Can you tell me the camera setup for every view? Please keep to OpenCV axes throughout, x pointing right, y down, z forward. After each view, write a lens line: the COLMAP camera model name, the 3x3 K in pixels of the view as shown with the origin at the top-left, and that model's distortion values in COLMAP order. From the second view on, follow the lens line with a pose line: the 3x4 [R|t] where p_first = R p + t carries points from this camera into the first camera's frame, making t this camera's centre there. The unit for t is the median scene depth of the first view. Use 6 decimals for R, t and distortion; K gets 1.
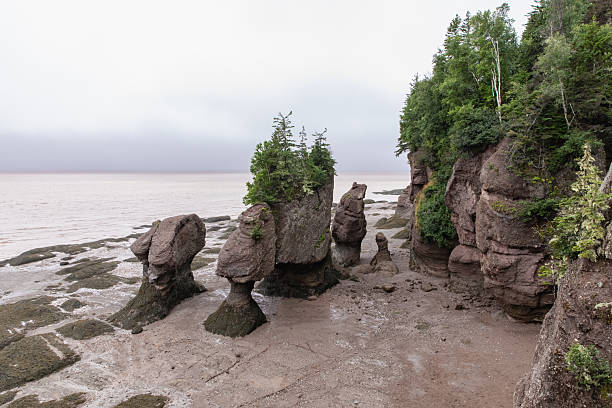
lens RADIAL K [[413.2, 0, 306.0], [0, 413.2, 204.0], [0, 0, 1]] dist [0.000738, -0.000629]
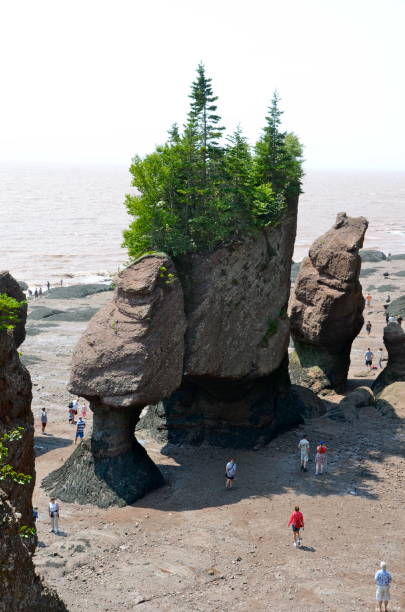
lens RADIAL K [[1124.1, 0, 202.8], [0, 1124.1, 319.3], [0, 0, 1]] dist [0.238093, 0.028073]
pose [[0.999721, 0.023268, 0.004133, -0.051587], [-0.023455, 0.998313, 0.053107, 0.002556], [-0.002890, -0.053189, 0.998580, -0.342081]]
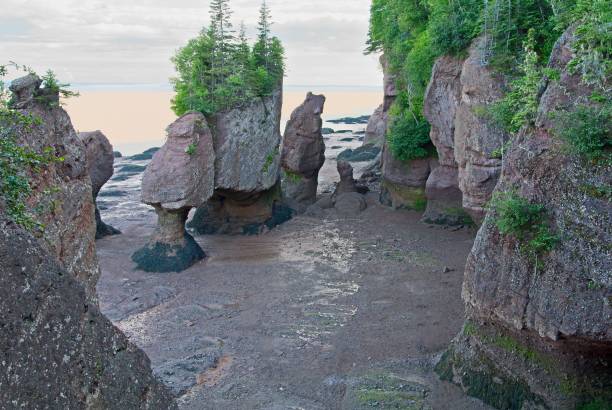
lens RADIAL K [[642.4, 0, 306.0], [0, 642.4, 205.0], [0, 0, 1]] dist [0.007845, 0.005982]
pose [[0.992390, -0.018534, 0.121733, -0.045184], [0.007000, 0.995501, 0.094497, 0.054630], [-0.122937, -0.092926, 0.988054, -0.227665]]
